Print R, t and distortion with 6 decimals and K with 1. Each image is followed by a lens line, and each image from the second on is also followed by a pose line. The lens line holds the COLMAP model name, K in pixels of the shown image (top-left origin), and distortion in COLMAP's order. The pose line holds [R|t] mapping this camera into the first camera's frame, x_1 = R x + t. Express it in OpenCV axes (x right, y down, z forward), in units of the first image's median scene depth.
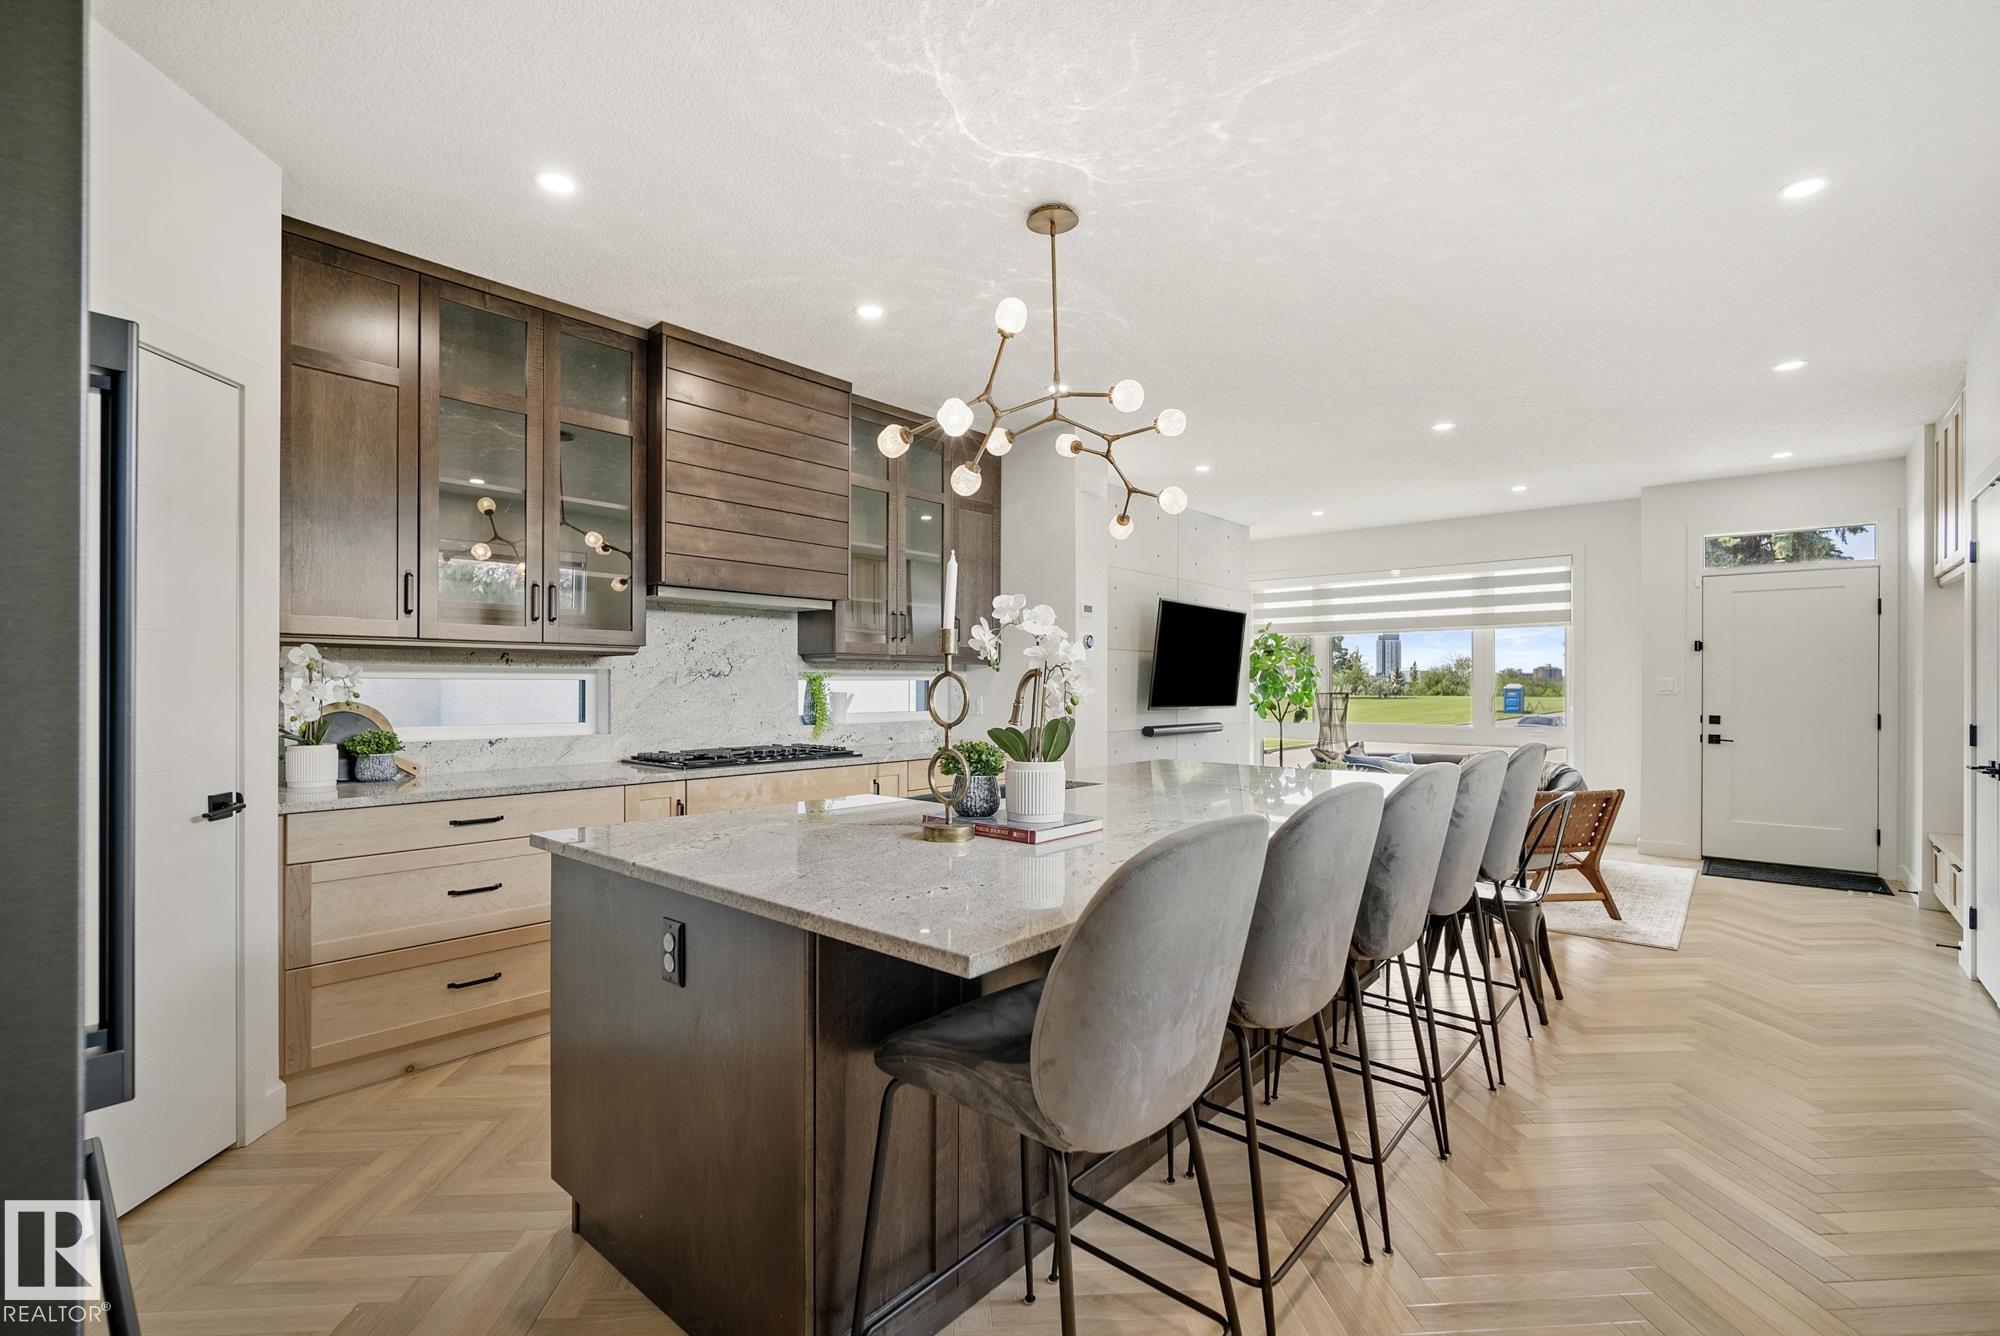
lens RADIAL K [[889.0, 0, 970.5], [0, 889.0, 630.1], [0, 0, 1]] dist [-0.014590, 0.004406]
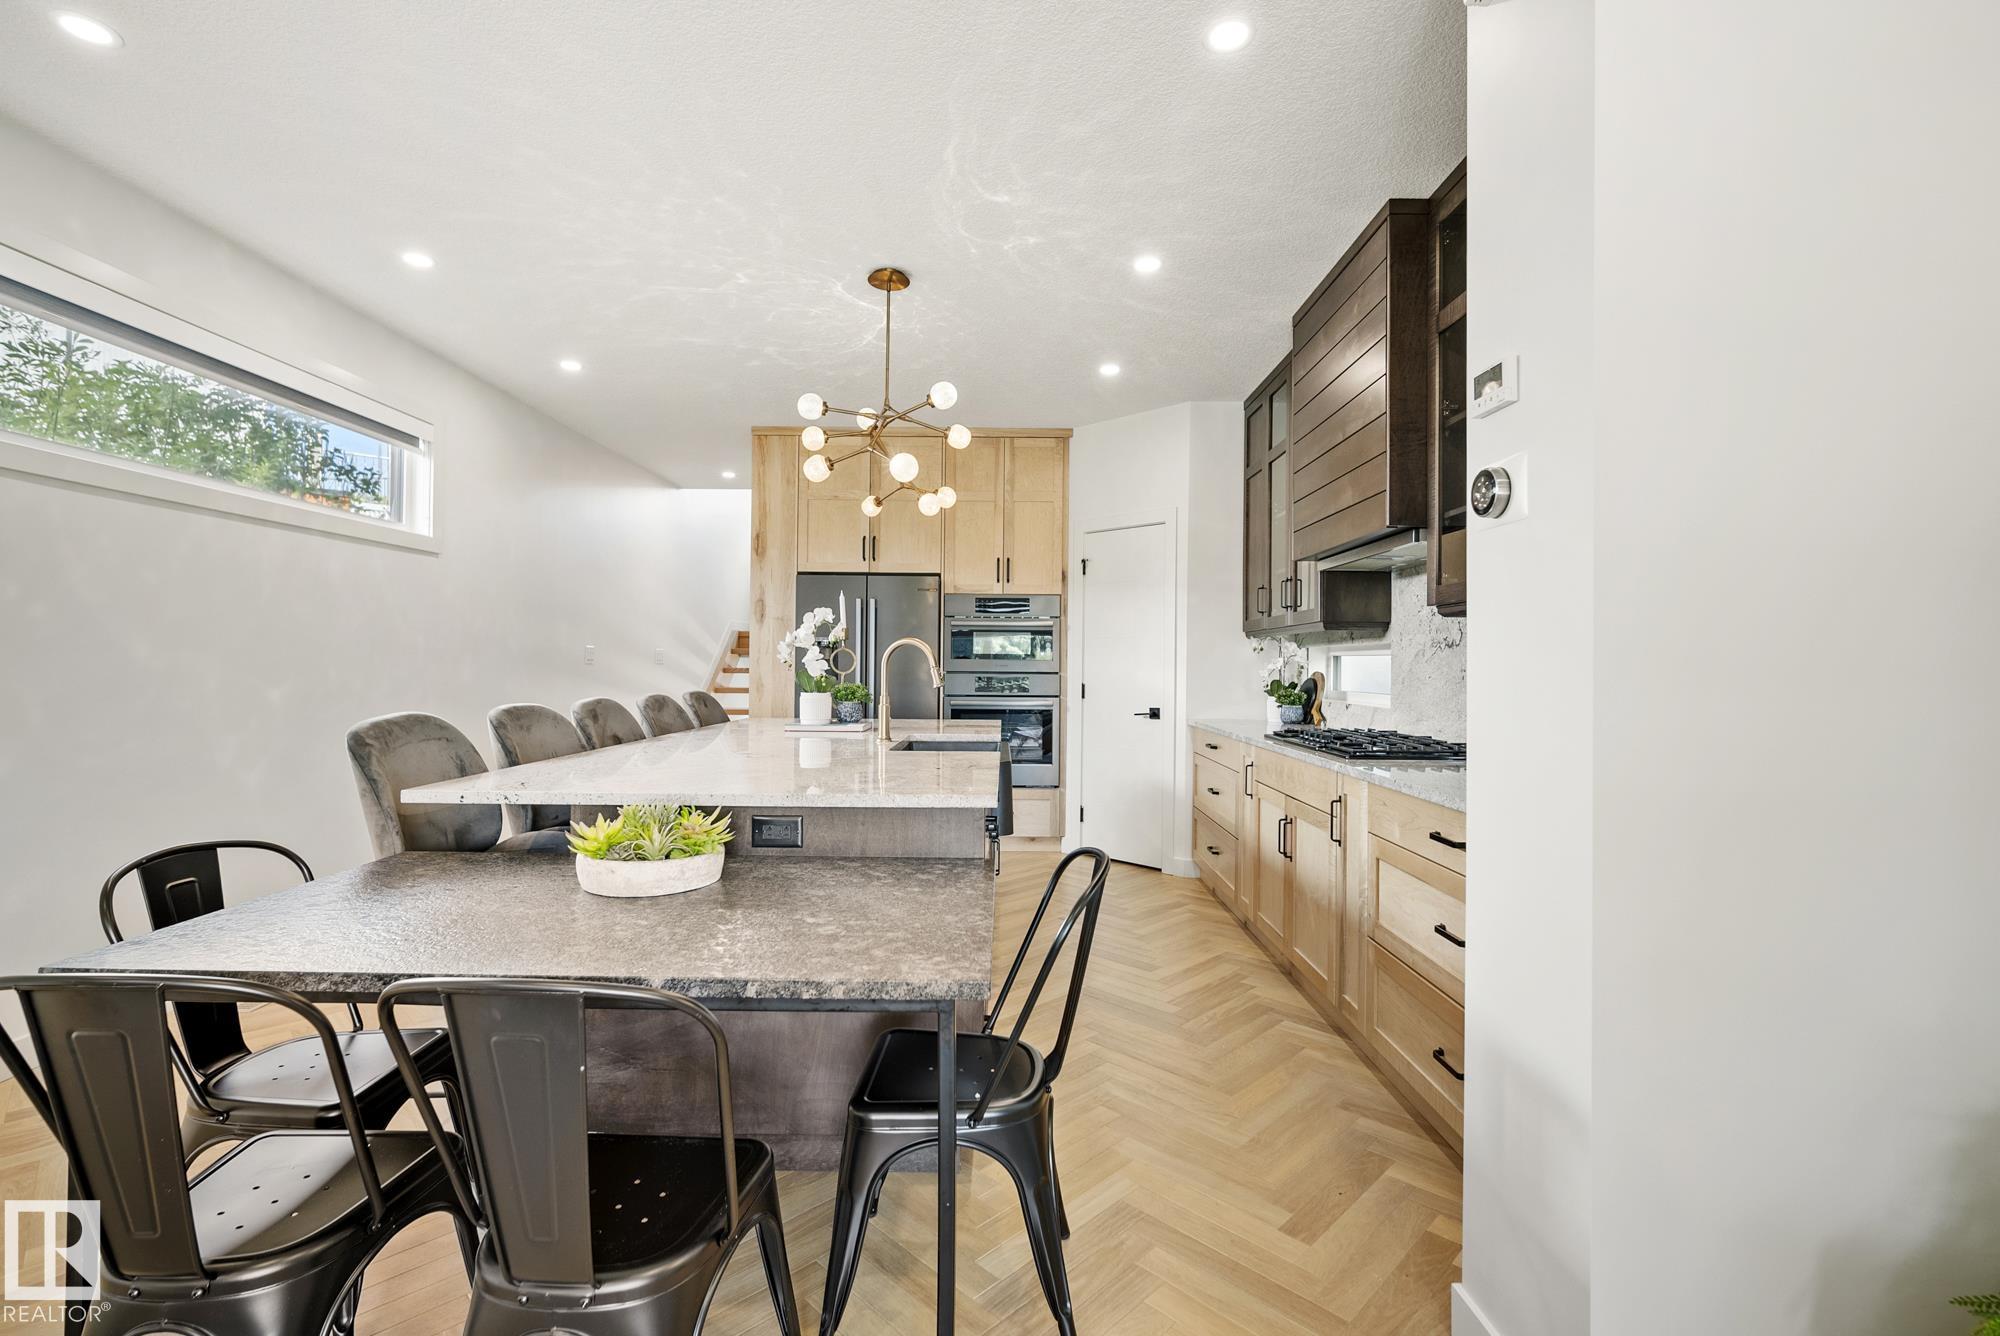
lens RADIAL K [[889.0, 0, 1019.5], [0, 889.0, 609.5], [0, 0, 1]] dist [-0.014590, 0.004406]
pose [[-0.742413, -0.043666, -0.668518, 0.517852], [0.036792, 0.993710, -0.105766, 0.088312], [0.668932, -0.103118, -0.736136, 1.331899]]
